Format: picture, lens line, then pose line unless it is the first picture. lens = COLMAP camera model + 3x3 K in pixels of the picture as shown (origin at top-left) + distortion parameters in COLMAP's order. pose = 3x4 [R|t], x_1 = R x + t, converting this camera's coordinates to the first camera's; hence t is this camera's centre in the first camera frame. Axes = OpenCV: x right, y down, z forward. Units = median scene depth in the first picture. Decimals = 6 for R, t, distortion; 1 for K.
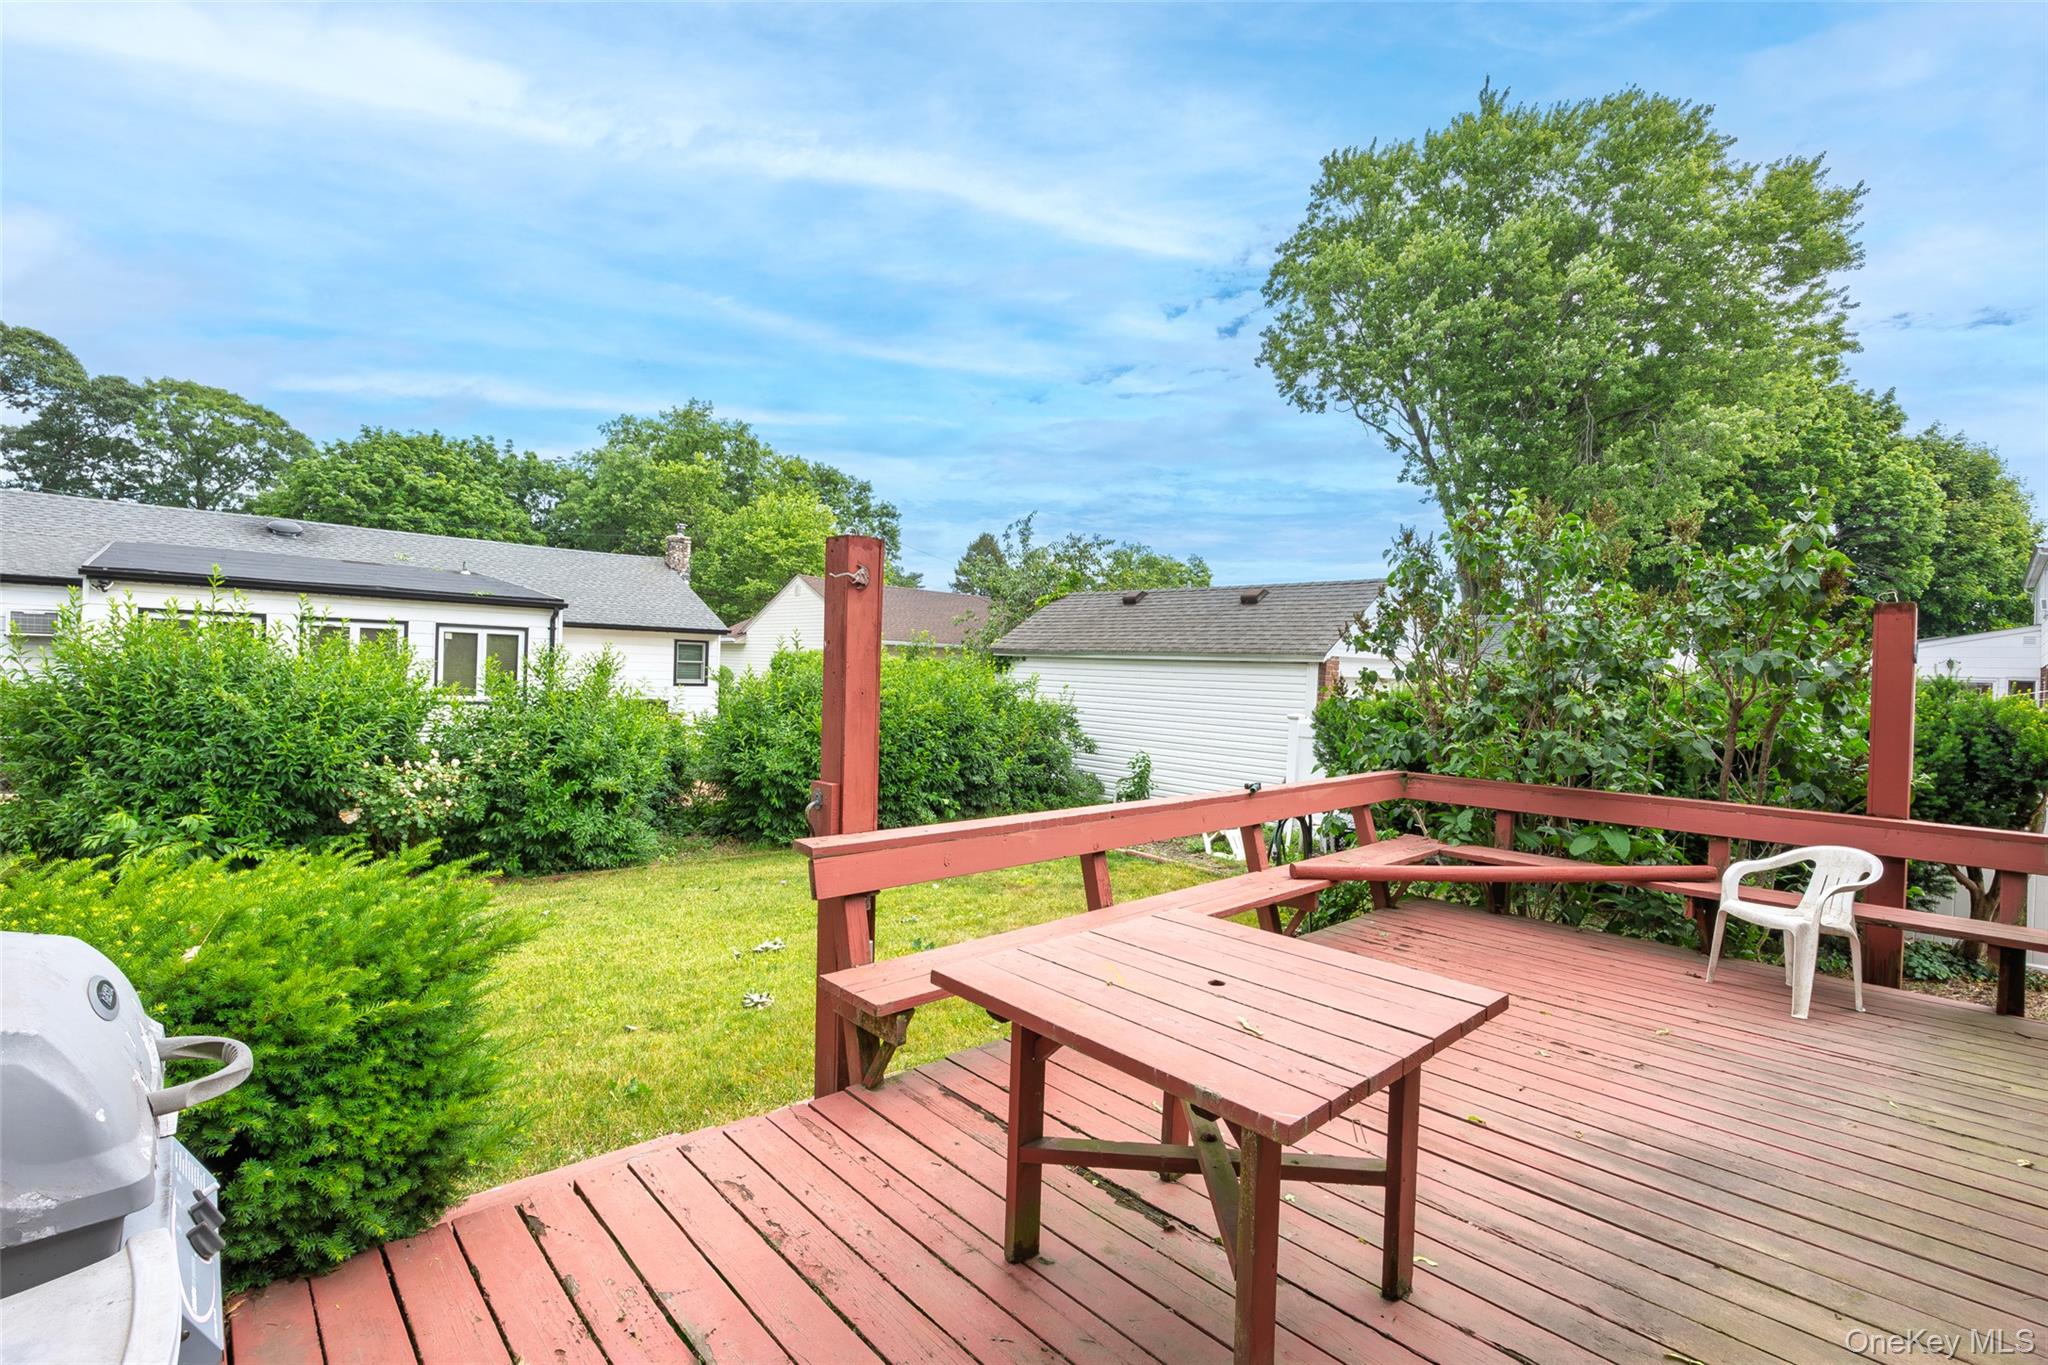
lens RADIAL K [[911.4, 0, 1029.9], [0, 911.4, 682.0], [0, 0, 1]] dist [-0.011246, -0.000718]
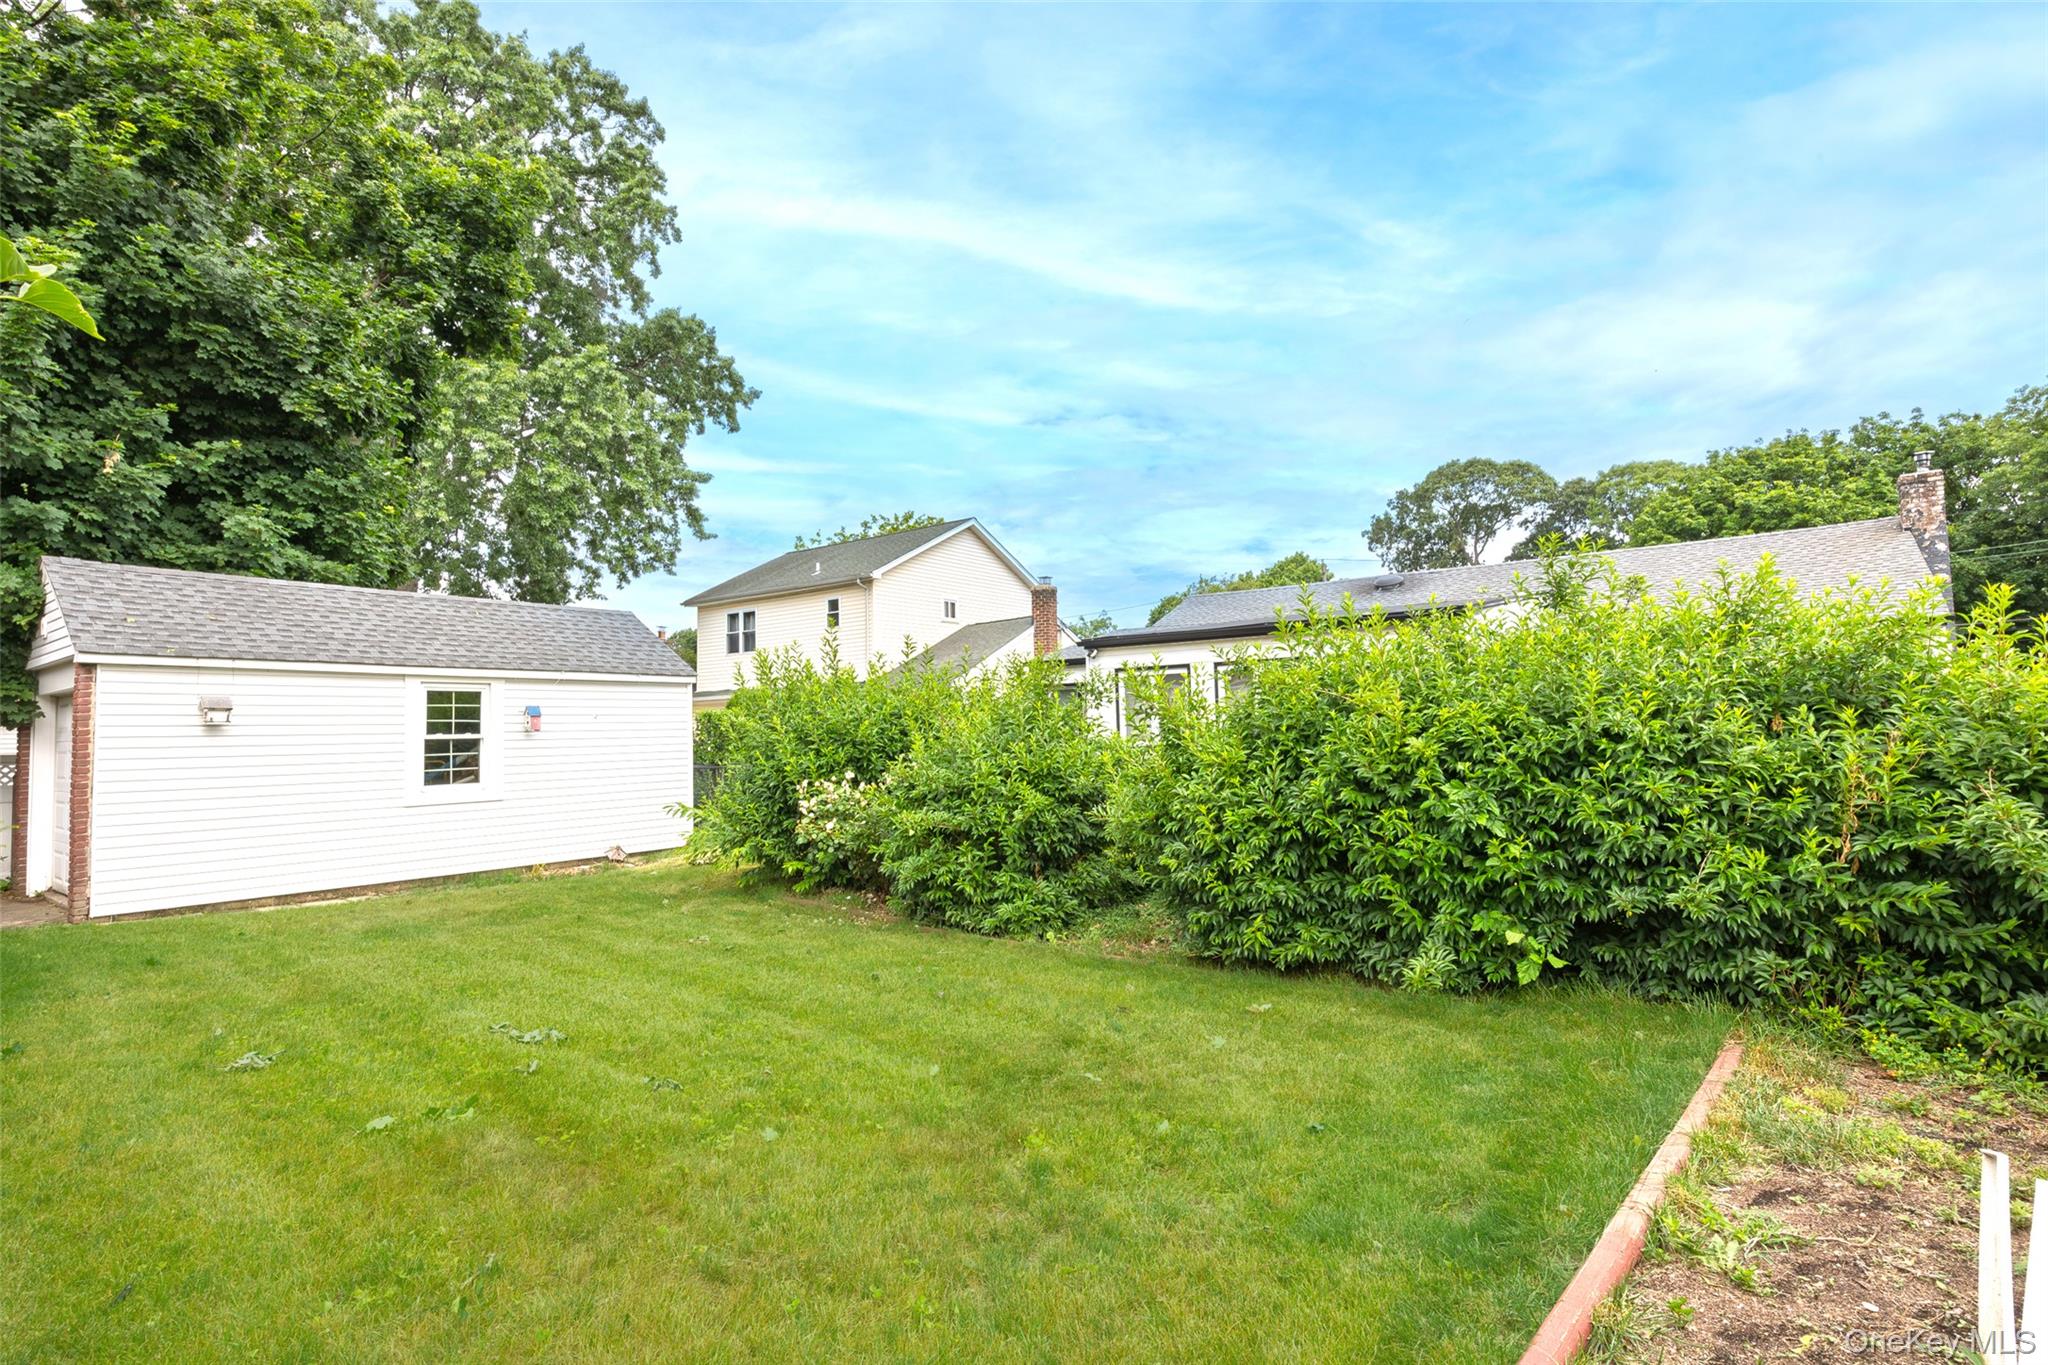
lens RADIAL K [[1001.3, 0, 1023.5], [0, 1001.3, 696.1], [0, 0, 1]] dist [-0.020163, 0.002550]
pose [[0.158454, -0.075672, -0.984462, 0.088308], [0.012192, 0.997133, -0.074684, 0.015661], [0.987291, -0.000168, 0.158922, 0.207066]]
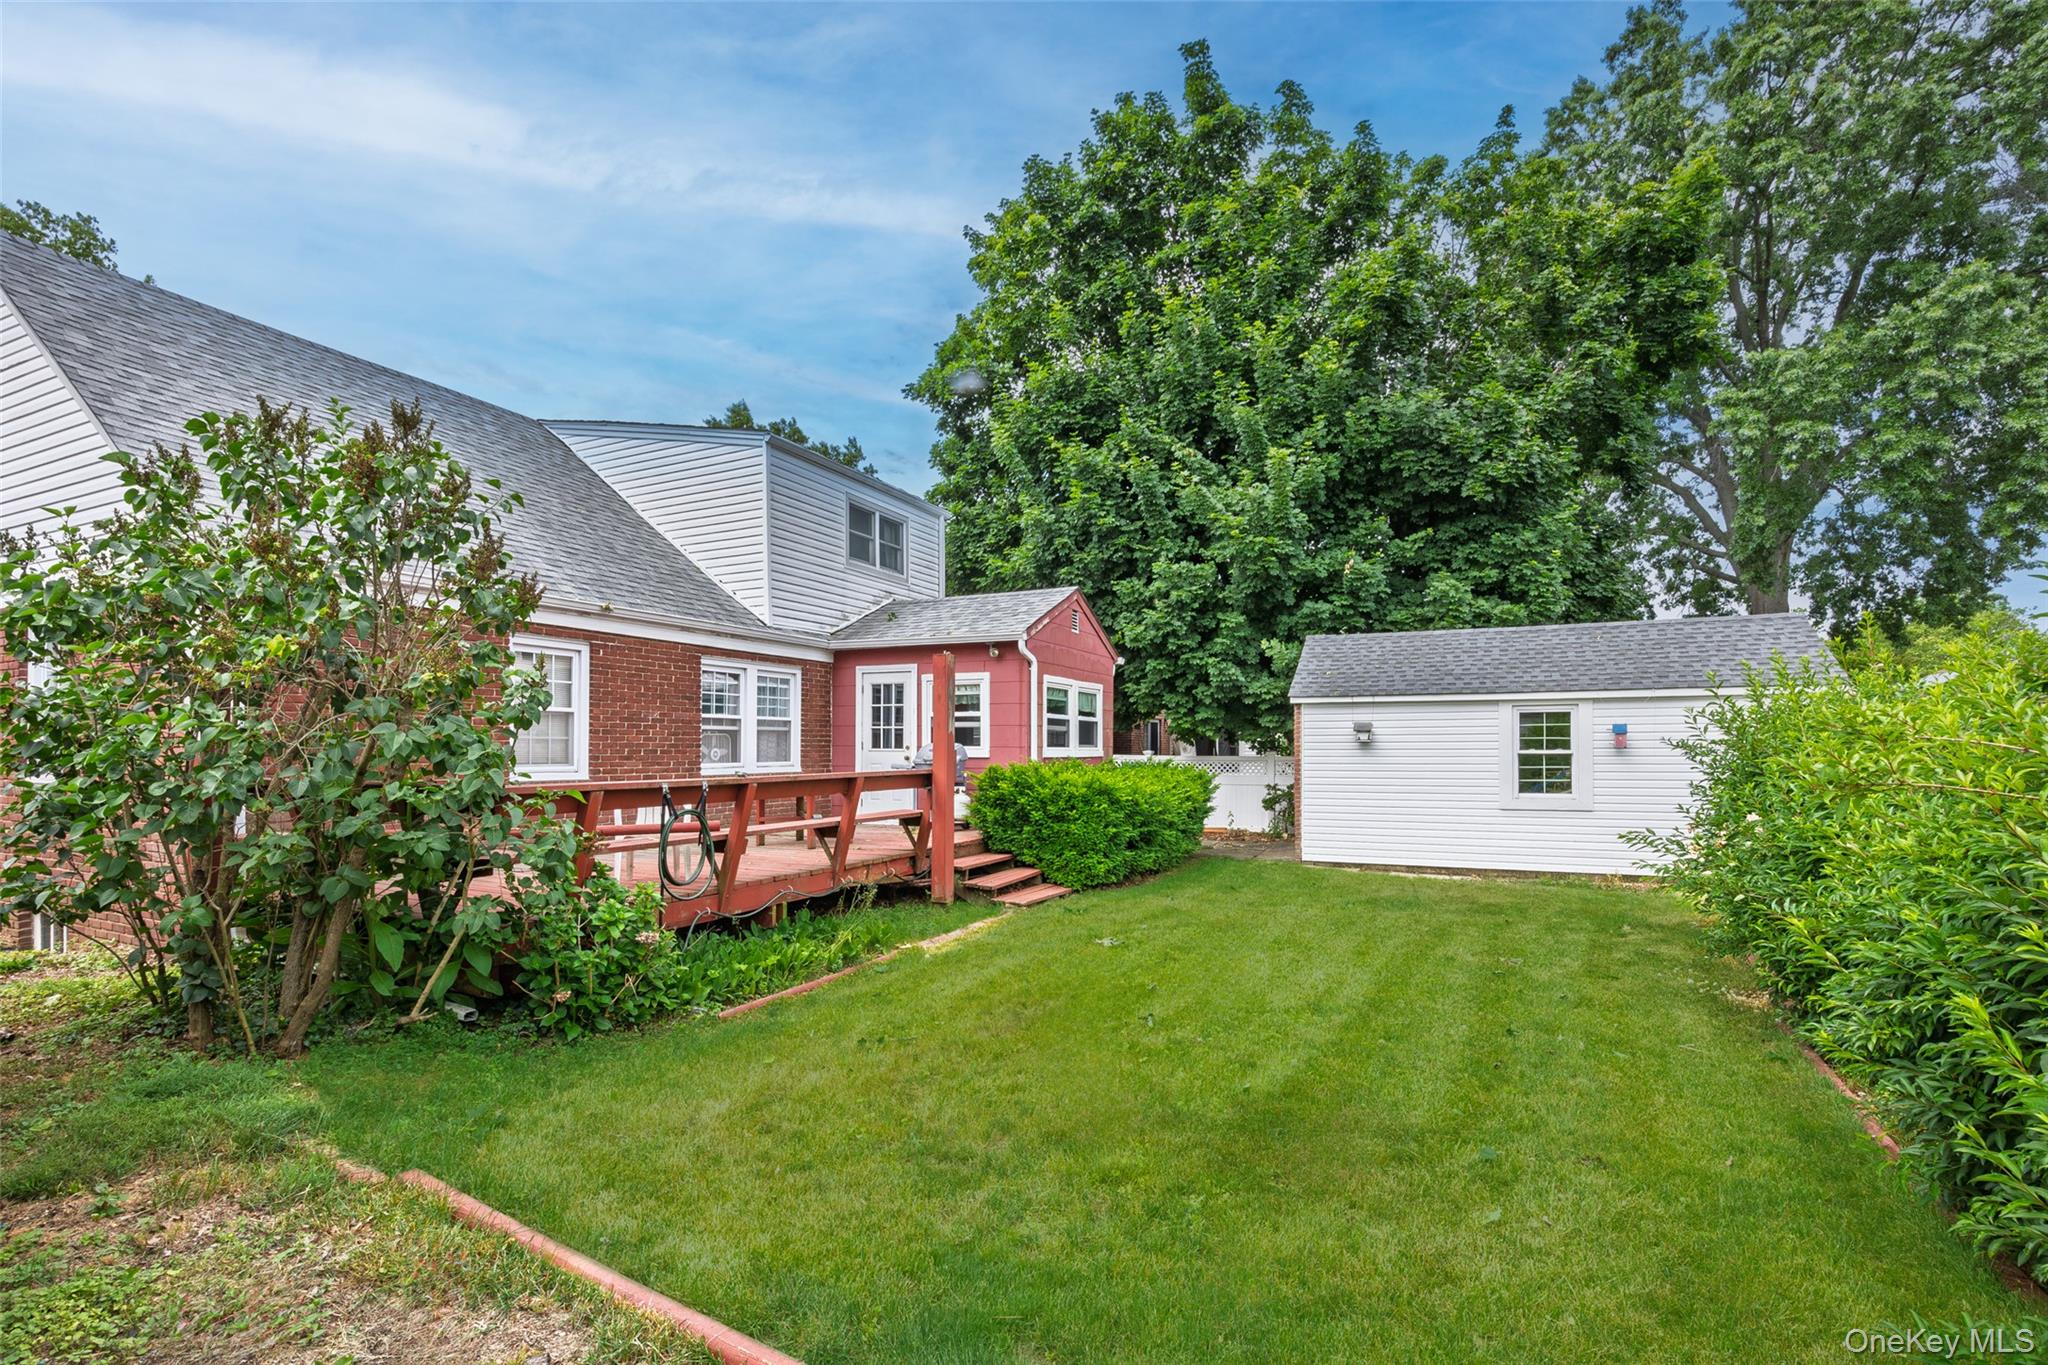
lens RADIAL K [[911.4, 0, 1052.2], [0, 911.4, 735.8], [0, 0, 1]] dist [-0.011246, -0.000718]
pose [[-0.924571, -0.037174, -0.379192, 0.043493], [-0.036539, 0.999293, -0.008874, 0.007128], [0.379253, 0.005650, -0.925276, 0.307278]]
